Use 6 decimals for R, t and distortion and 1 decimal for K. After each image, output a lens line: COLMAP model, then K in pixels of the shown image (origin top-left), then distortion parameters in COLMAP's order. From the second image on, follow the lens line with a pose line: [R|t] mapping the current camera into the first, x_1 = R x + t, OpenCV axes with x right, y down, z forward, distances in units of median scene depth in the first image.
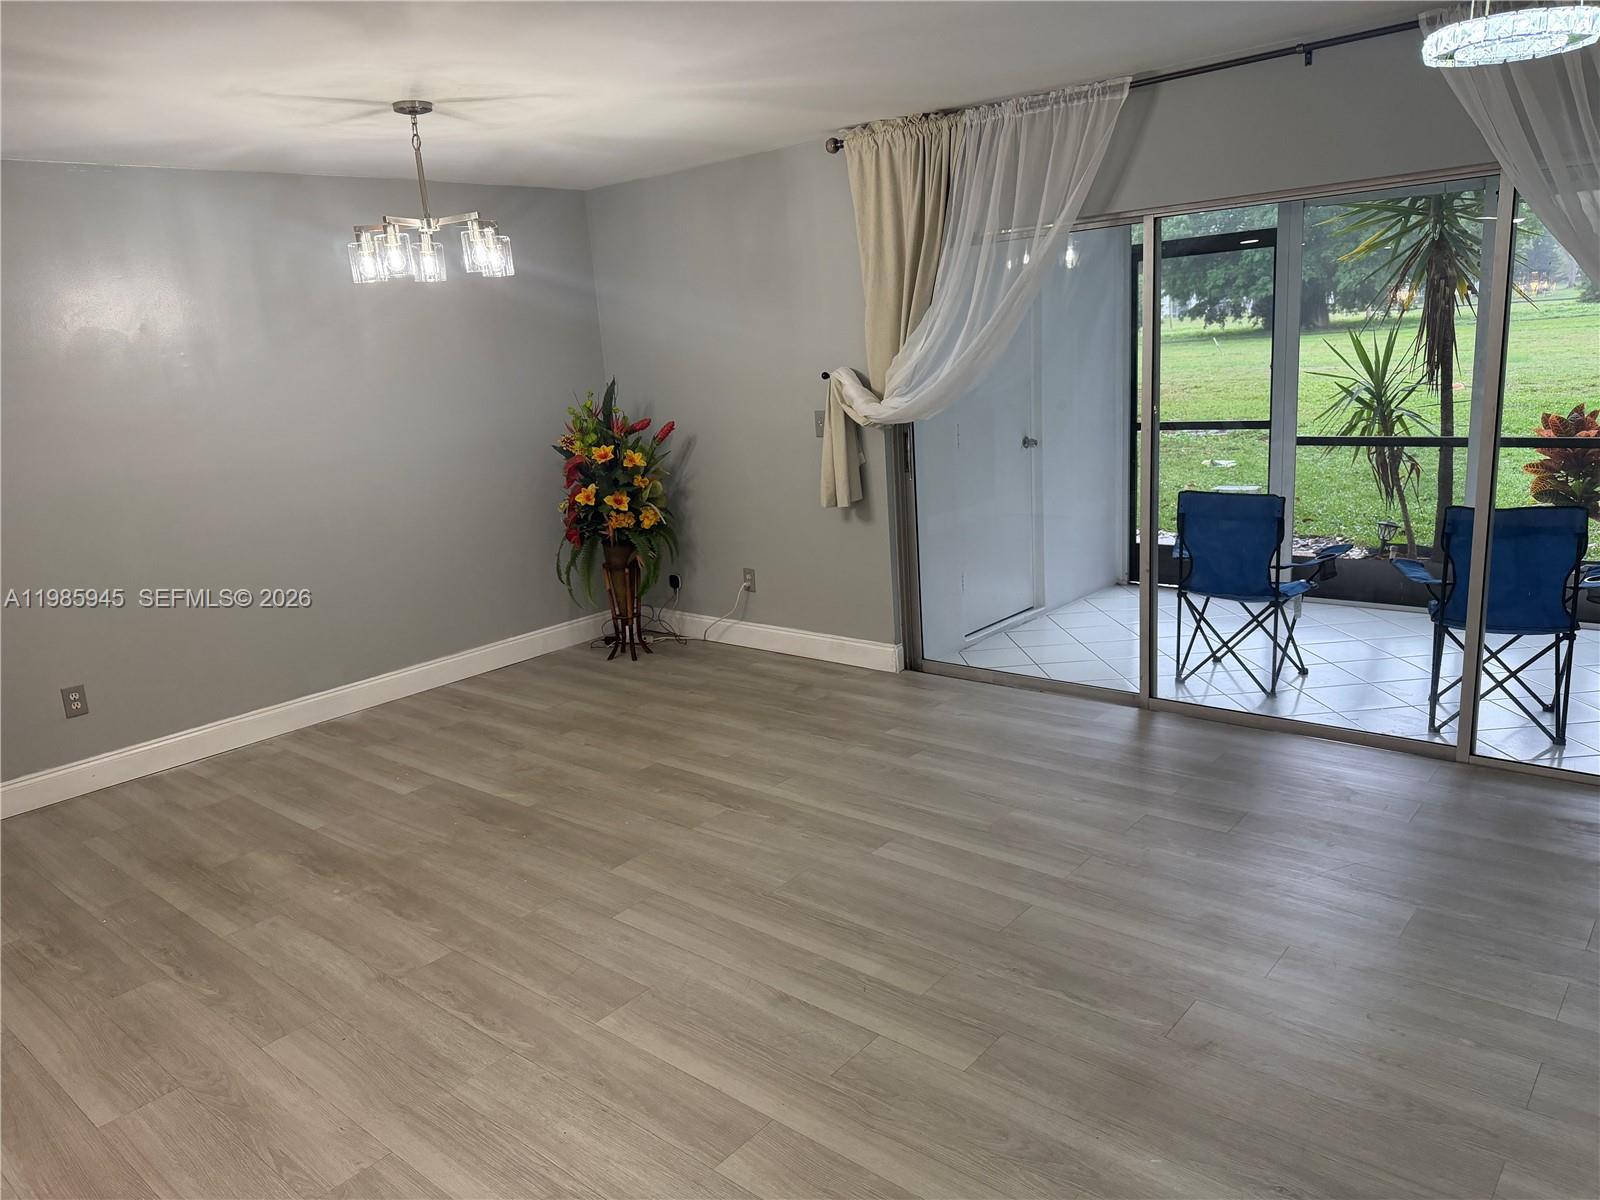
lens RADIAL K [[1123.7, 0, 808.8], [0, 1123.7, 613.7], [0, 0, 1]] dist [0.047993, -0.061020]
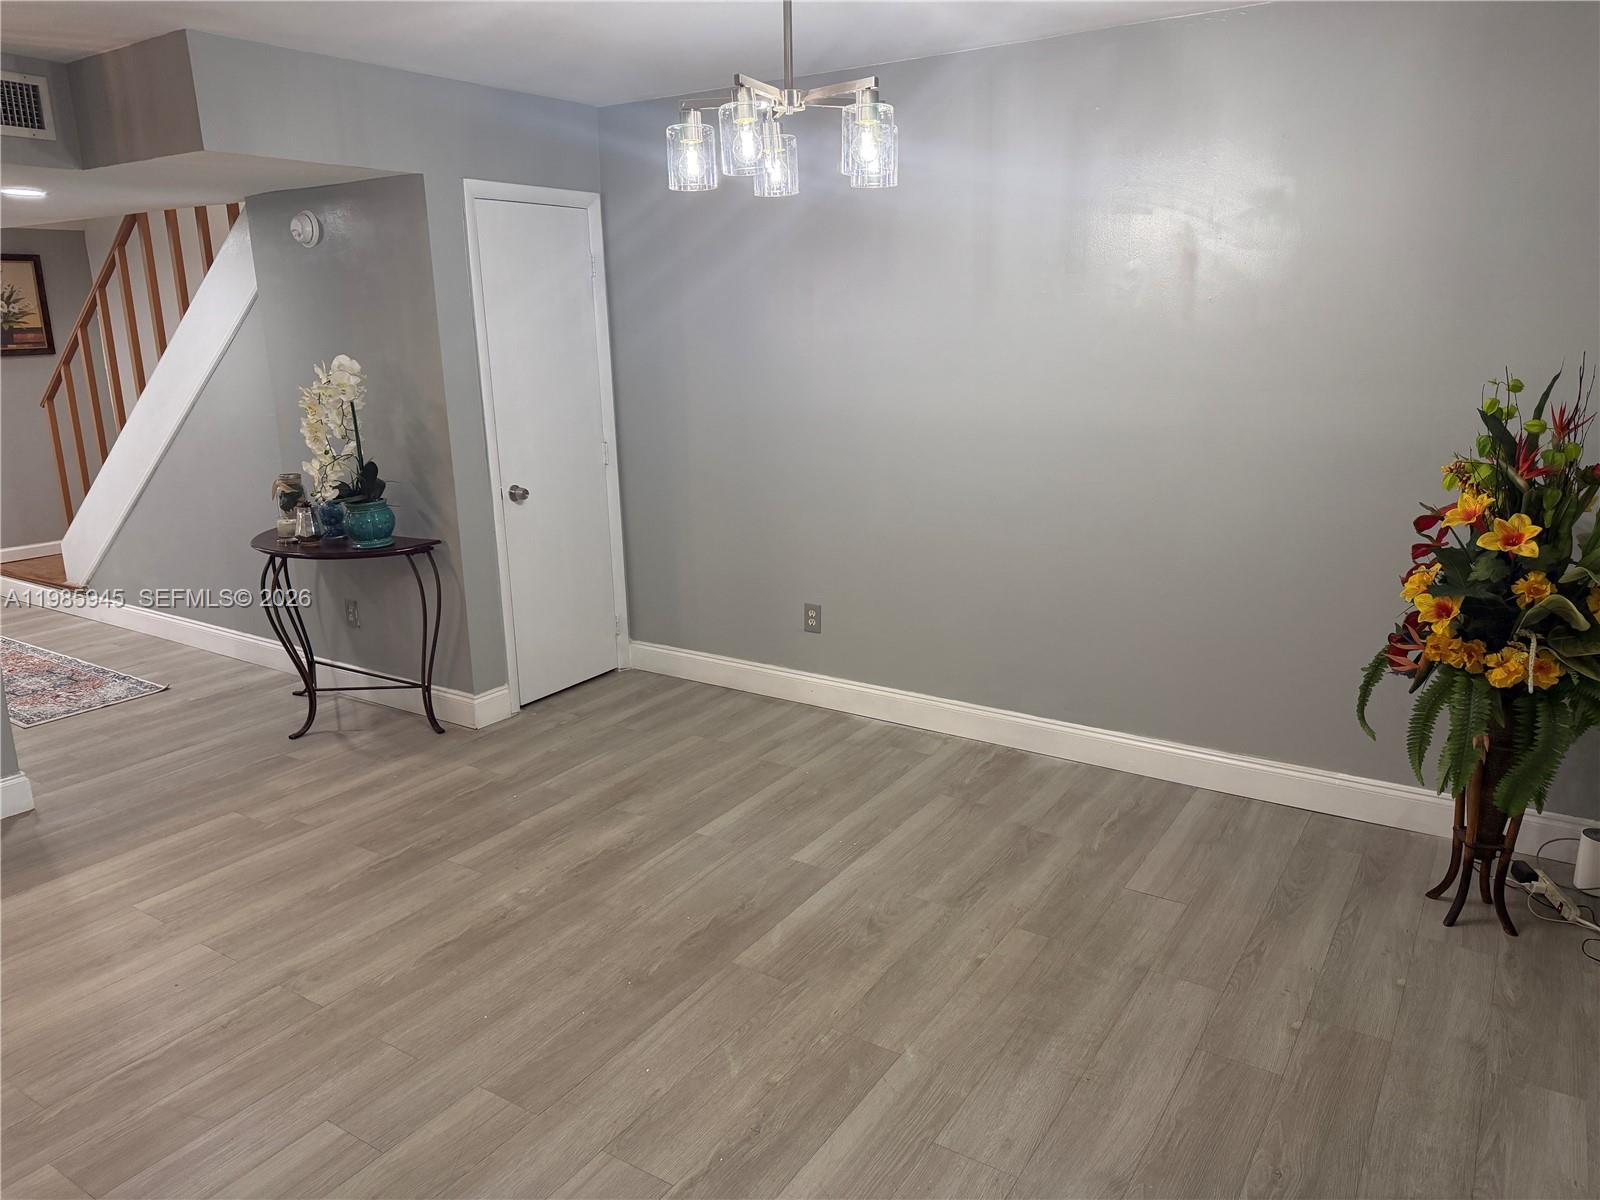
lens RADIAL K [[1123.7, 0, 802.5], [0, 1123.7, 609.3], [0, 0, 1]] dist [0.047993, -0.061020]
pose [[0.131006, 0.314025, -0.940333, 0.328478], [-0.234131, 0.931477, 0.278448, -0.225361], [0.963338, 0.183683, 0.195552, 0.848123]]
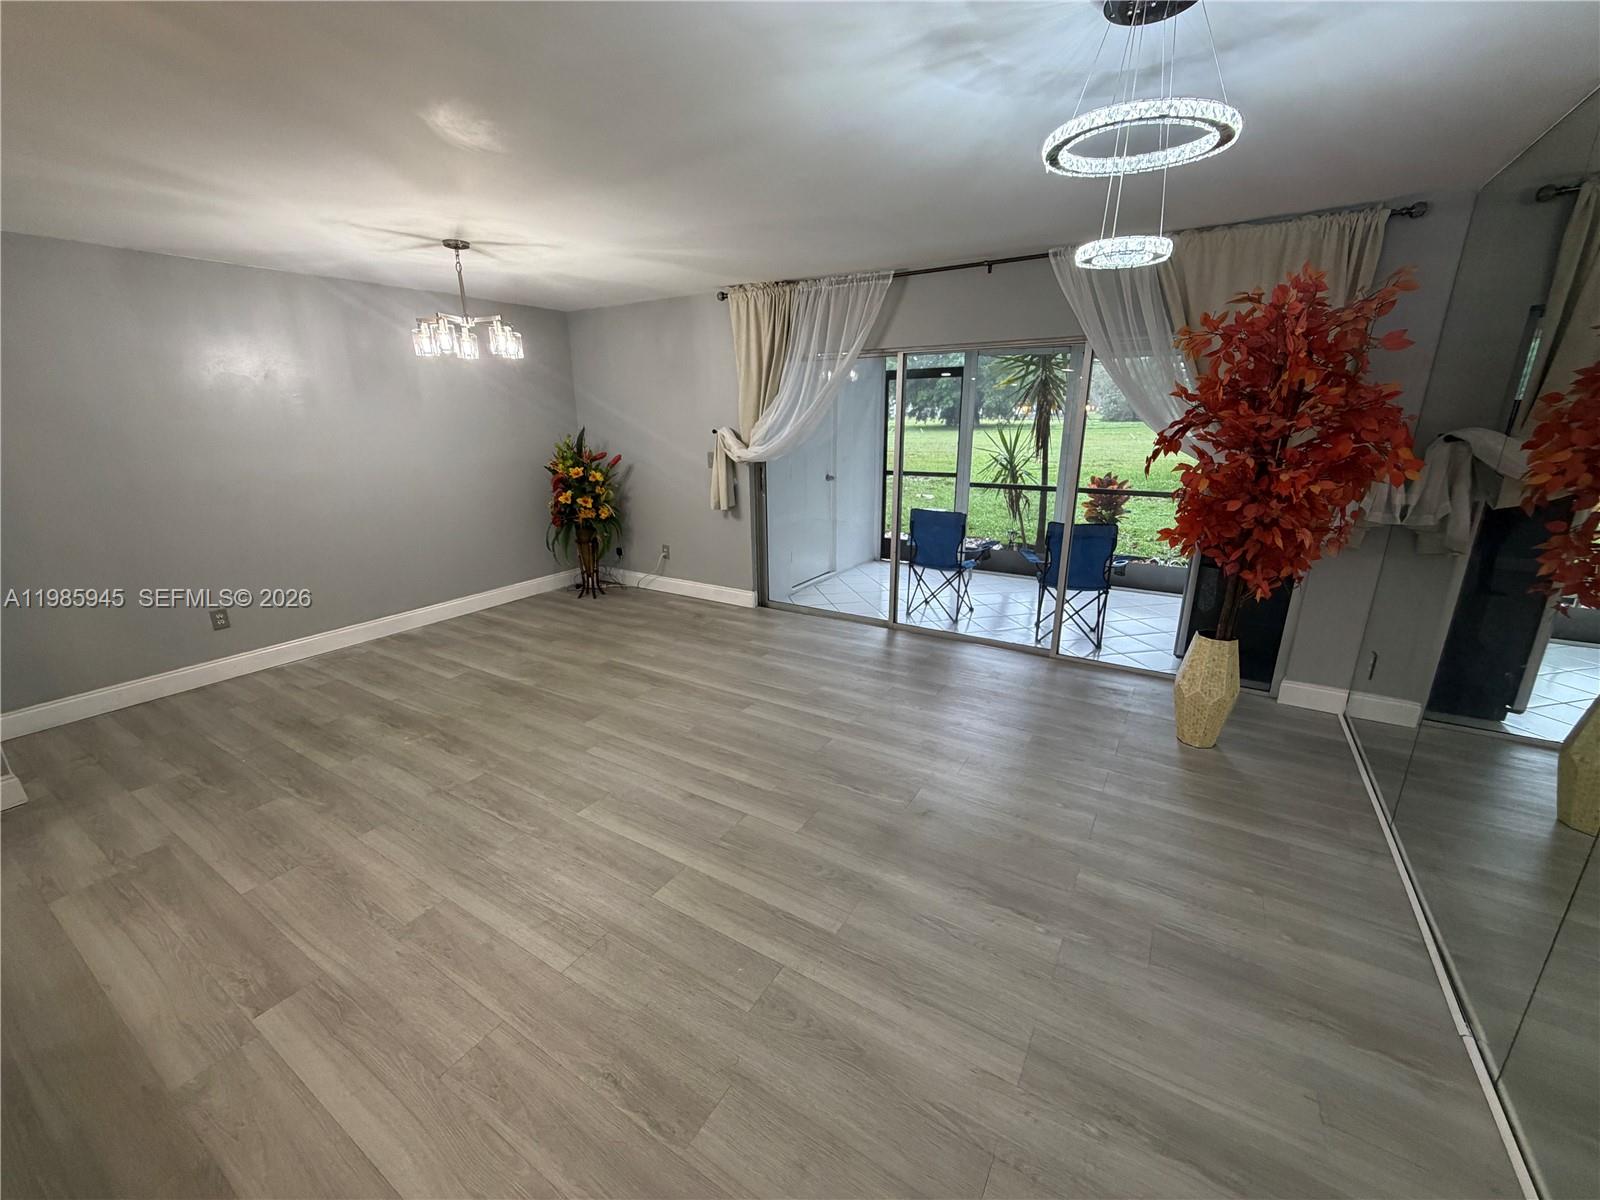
lens RADIAL K [[638.3, 0, 799.3], [0, 638.3, 603.1], [0, 0, 1]] dist [-0.002247, 0.000856]
pose [[0.986428, 0.013121, 0.163671, -0.015651], [-0.020069, 0.998963, 0.040871, 0.004604], [-0.162965, -0.043601, 0.985668, 0.023805]]
